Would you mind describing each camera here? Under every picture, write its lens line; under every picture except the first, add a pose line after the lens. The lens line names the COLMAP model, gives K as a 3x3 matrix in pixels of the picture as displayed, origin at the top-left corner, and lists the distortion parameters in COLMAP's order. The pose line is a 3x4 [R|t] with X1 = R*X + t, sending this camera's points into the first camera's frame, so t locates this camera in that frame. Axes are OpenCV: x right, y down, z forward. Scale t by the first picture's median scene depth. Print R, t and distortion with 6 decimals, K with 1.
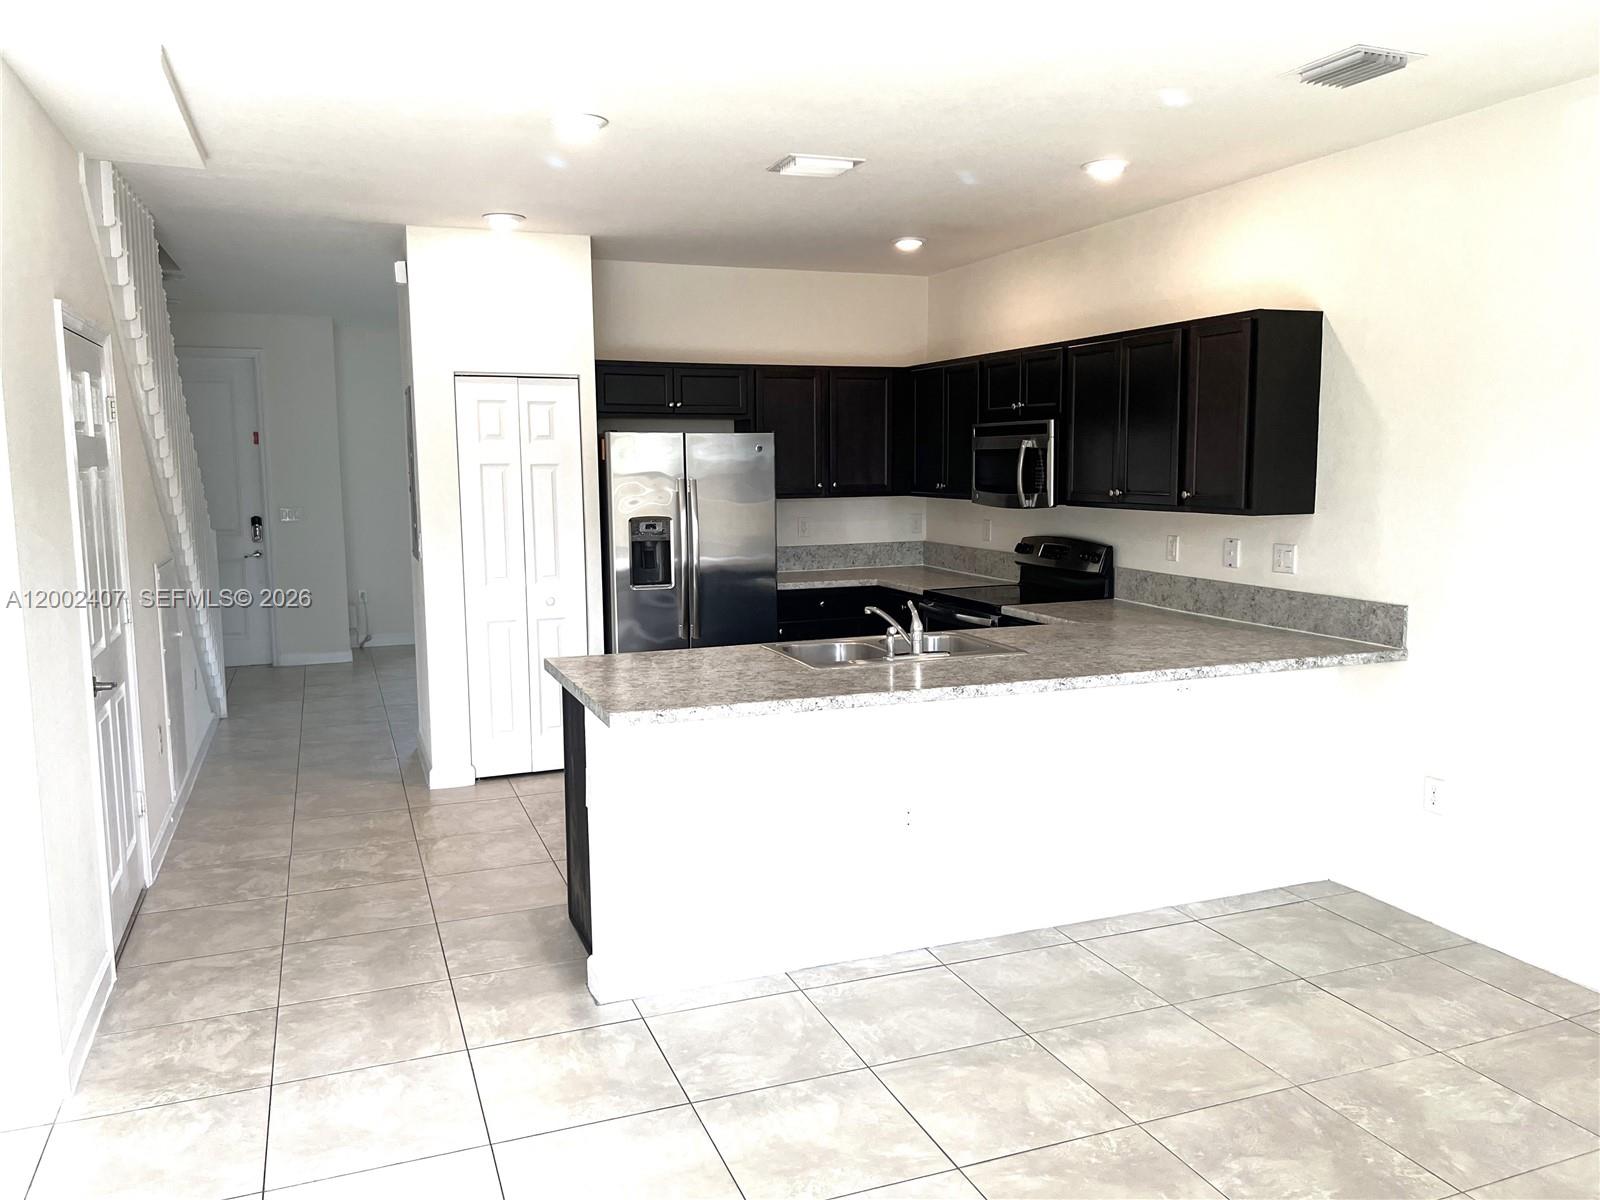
lens RADIAL K [[1241.9, 0, 797.3], [0, 1241.9, 611.0], [0, 0, 1]] dist [0.069208, -0.031719]
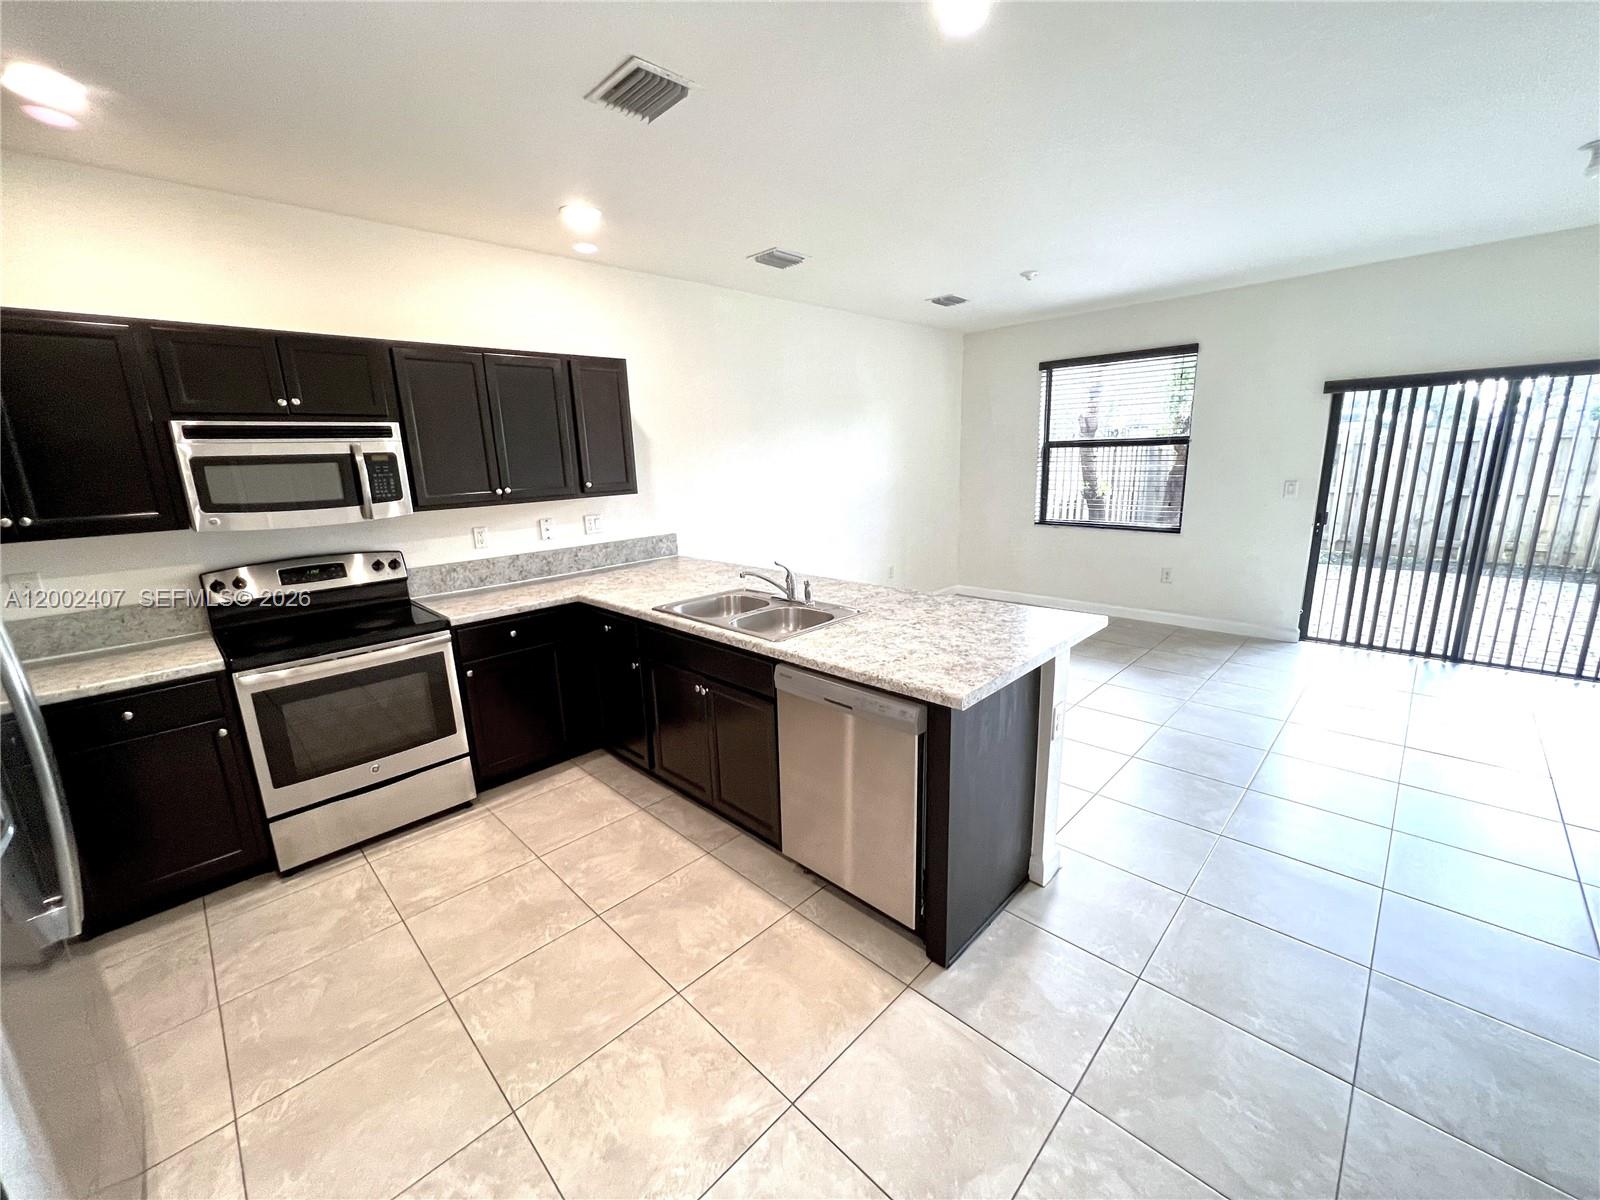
lens RADIAL K [[640.8, 0, 805.5], [0, 640.8, 600.8], [0, 0, 1]] dist [0.001465, 0.000919]
pose [[-0.415120, -0.187557, 0.890224, -0.355576], [0.148436, 0.951443, 0.269672, -0.100877], [-0.897576, 0.244087, -0.367122, 0.857973]]
